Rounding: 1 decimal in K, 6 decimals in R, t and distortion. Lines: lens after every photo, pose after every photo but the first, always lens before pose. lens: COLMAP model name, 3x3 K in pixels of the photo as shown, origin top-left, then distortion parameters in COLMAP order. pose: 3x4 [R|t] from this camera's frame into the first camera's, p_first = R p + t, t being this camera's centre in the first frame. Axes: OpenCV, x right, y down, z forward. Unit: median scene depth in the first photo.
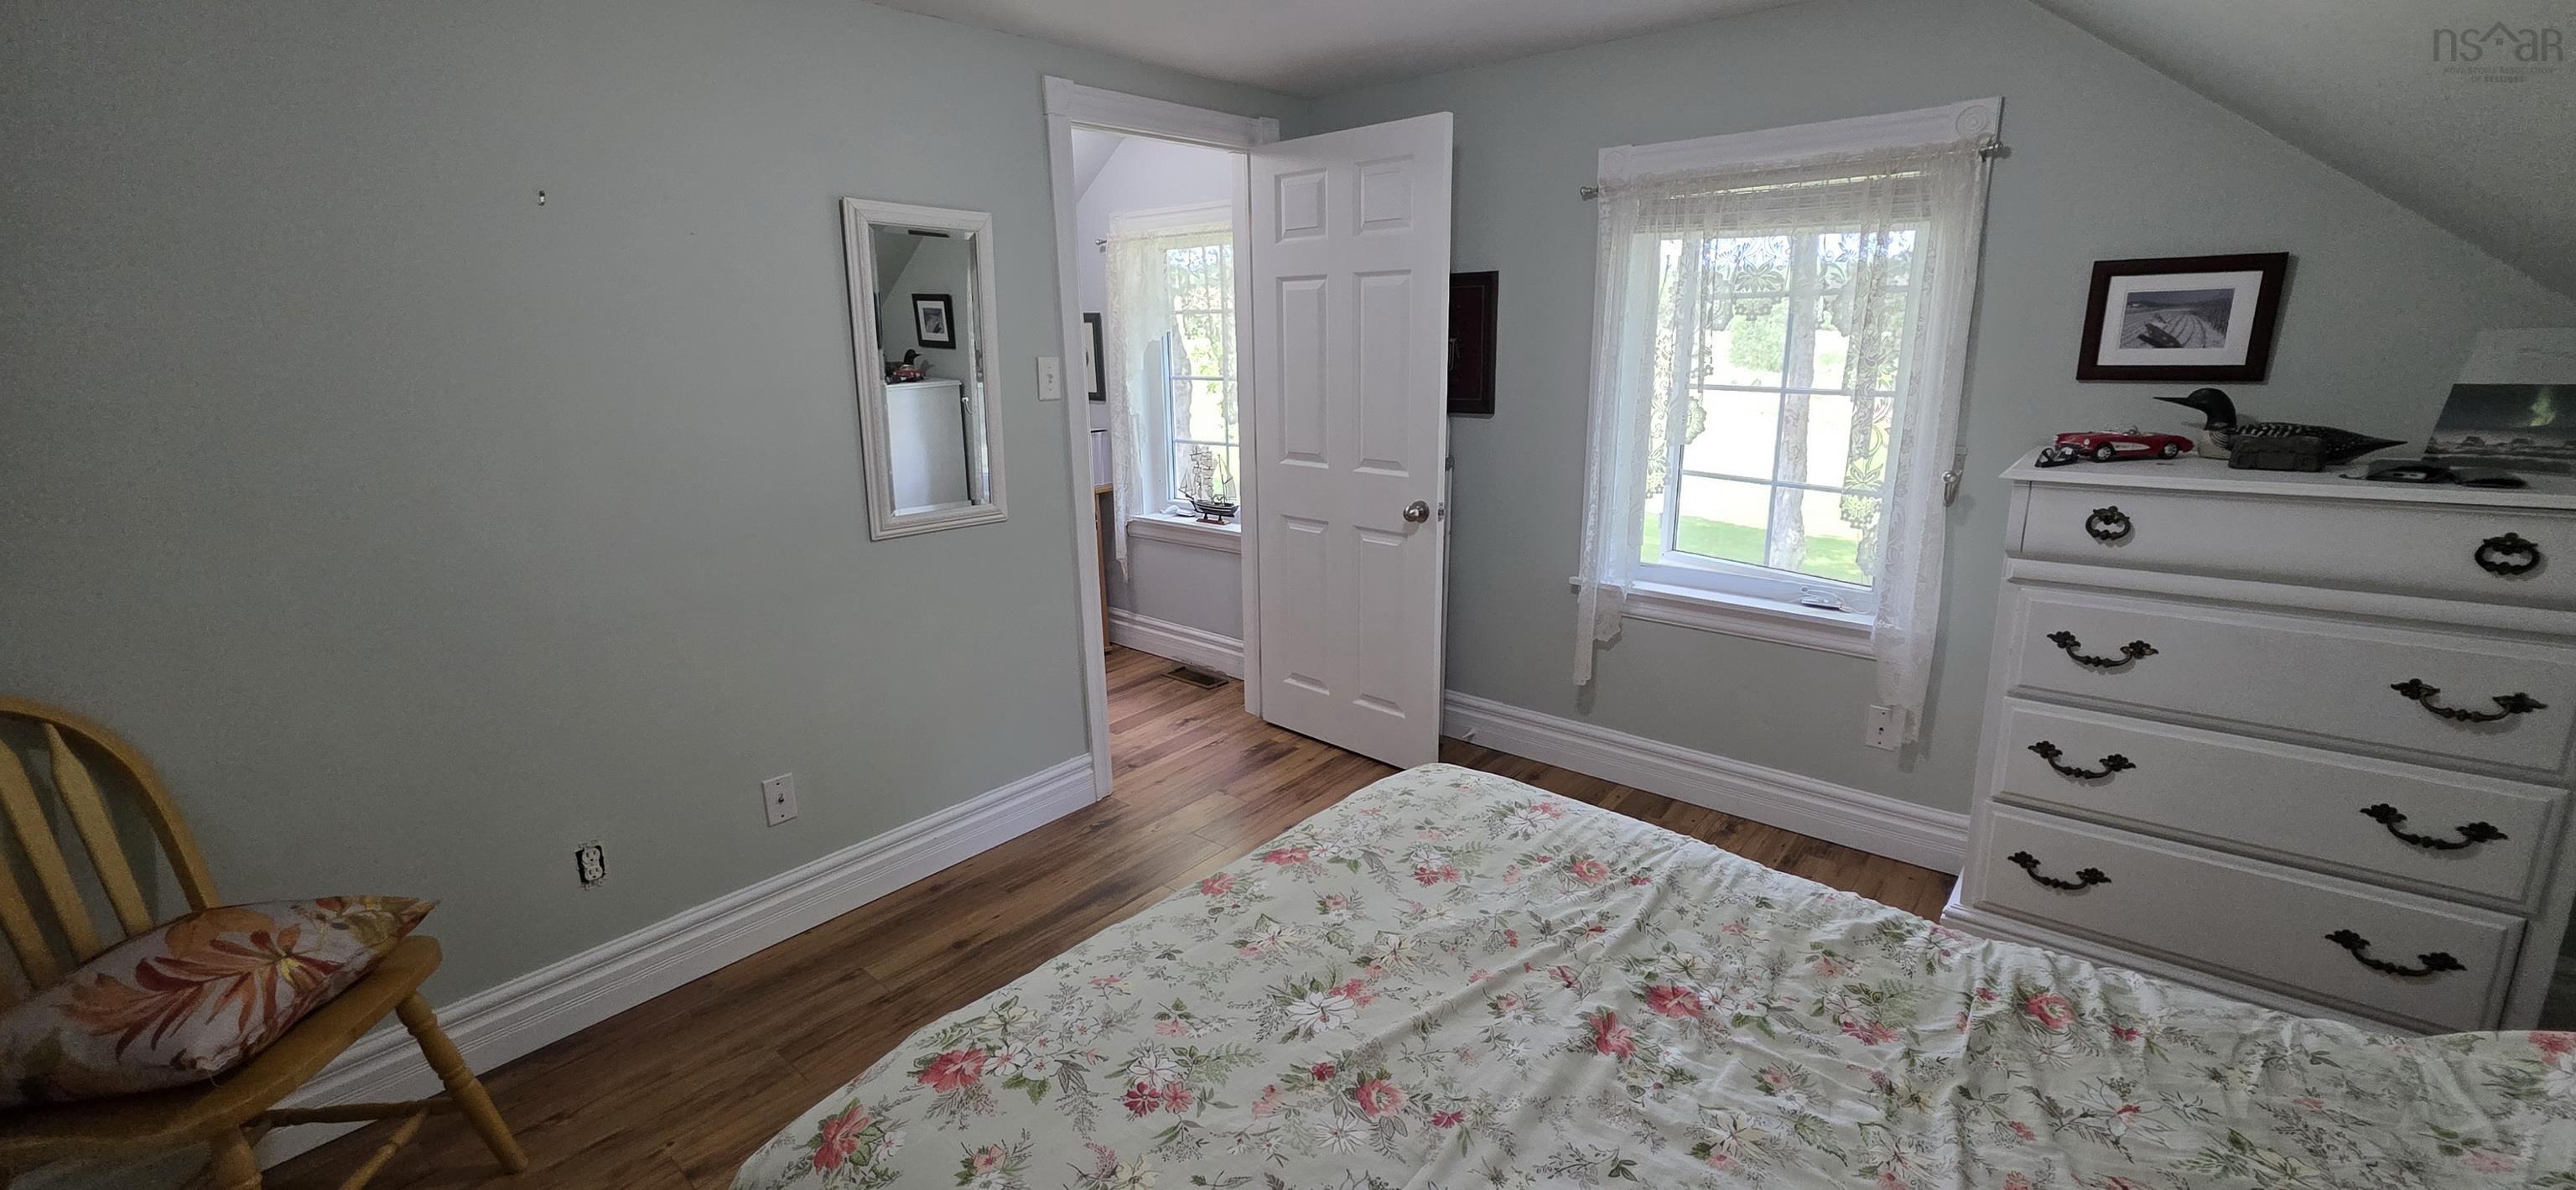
lens RADIAL K [[1035.1, 0, 1285.9], [0, 1035.1, 605.4], [0, 0, 1]] dist [0.002126, 0.000489]
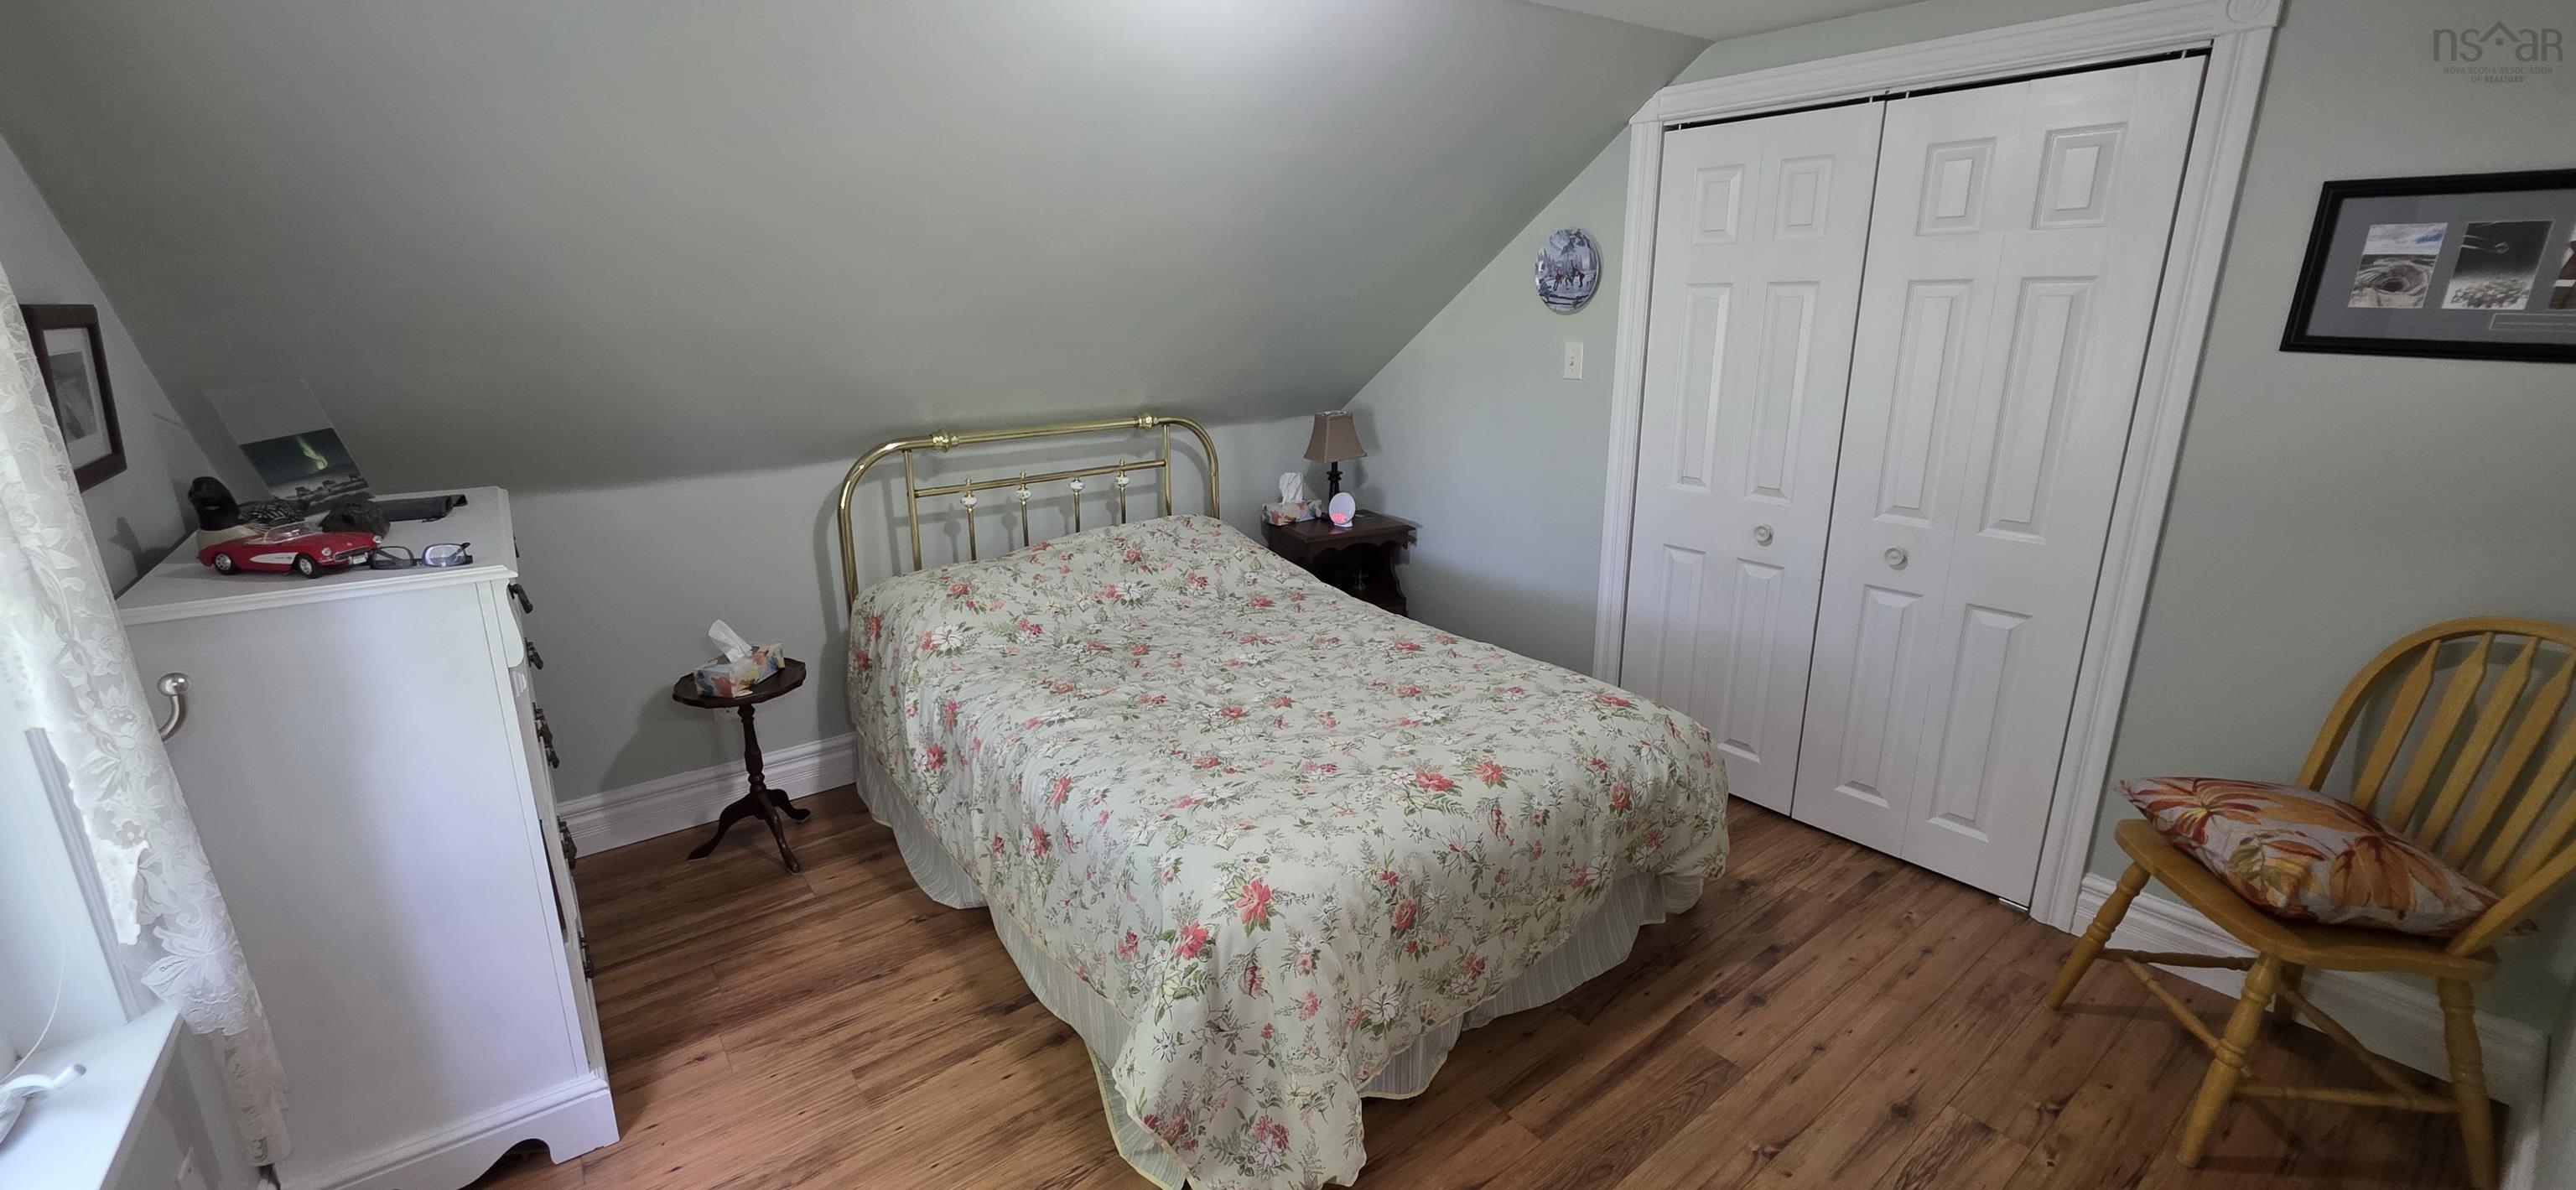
lens RADIAL K [[1035.1, 0, 1283.2], [0, 1035.1, 586.8], [0, 0, 1]] dist [0.002126, 0.000489]
pose [[-0.977445, -0.026505, 0.209522, -0.096374], [0.084783, 0.859395, 0.504234, -0.745951], [-0.193427, 0.510625, -0.837764, 2.448645]]
